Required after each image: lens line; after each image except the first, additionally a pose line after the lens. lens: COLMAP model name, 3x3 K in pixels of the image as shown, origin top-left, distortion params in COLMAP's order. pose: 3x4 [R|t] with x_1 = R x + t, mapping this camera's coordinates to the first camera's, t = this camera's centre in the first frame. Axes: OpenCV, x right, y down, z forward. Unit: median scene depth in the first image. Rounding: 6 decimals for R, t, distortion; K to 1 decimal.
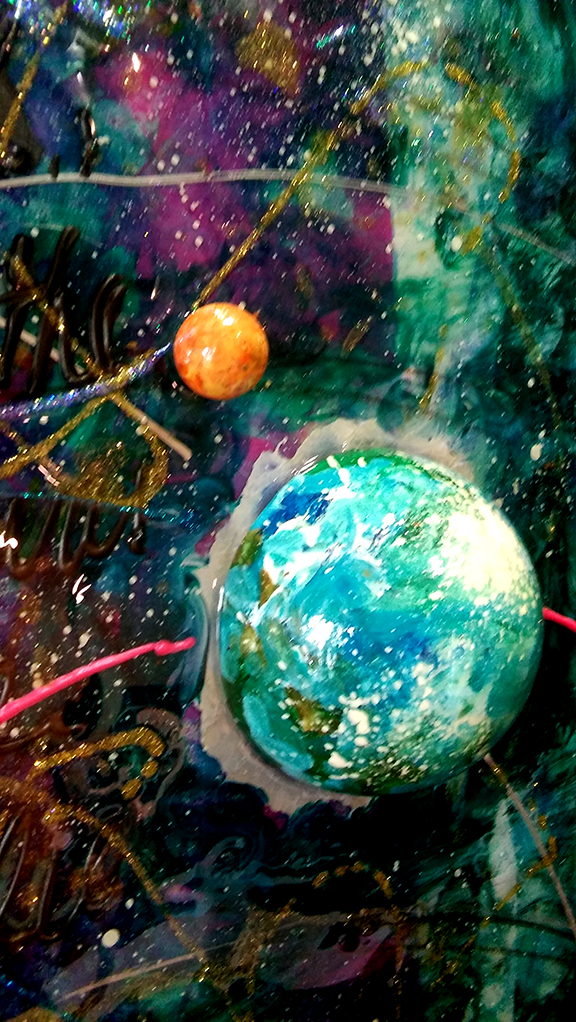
lens RADIAL K [[912.9, 0, 288.0], [0, 912.9, 511.0], [0, 0, 1]] dist [0.083521, -0.165355]
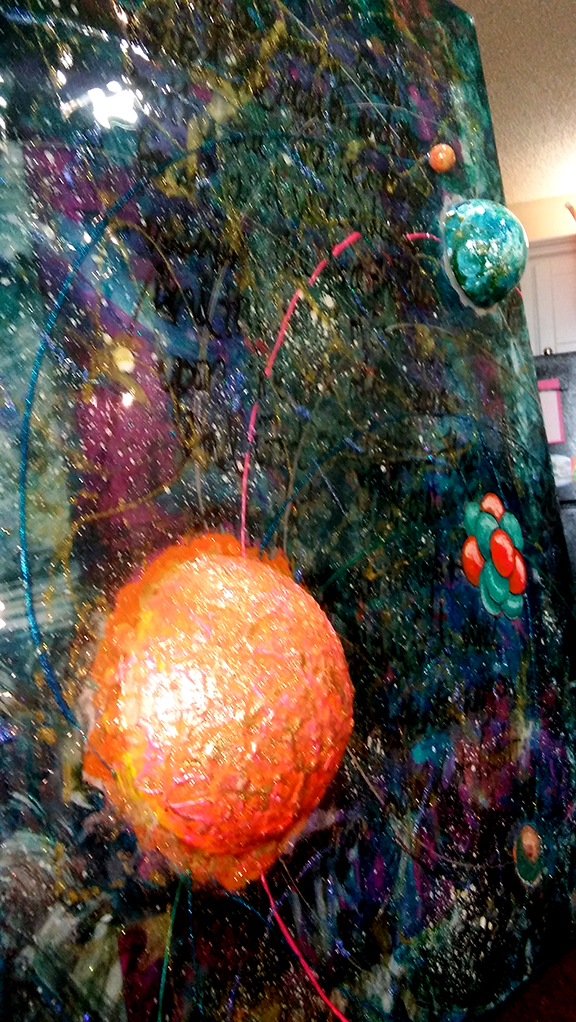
lens RADIAL K [[912.9, 0, 288.0], [0, 912.9, 511.0], [0, 0, 1]] dist [0.083521, -0.165355]
pose [[0.954487, -0.057867, 0.292583, -1.700975], [0.136358, 0.957136, -0.255535, 1.902065], [-0.265255, 0.283801, 0.921465, -1.715389]]
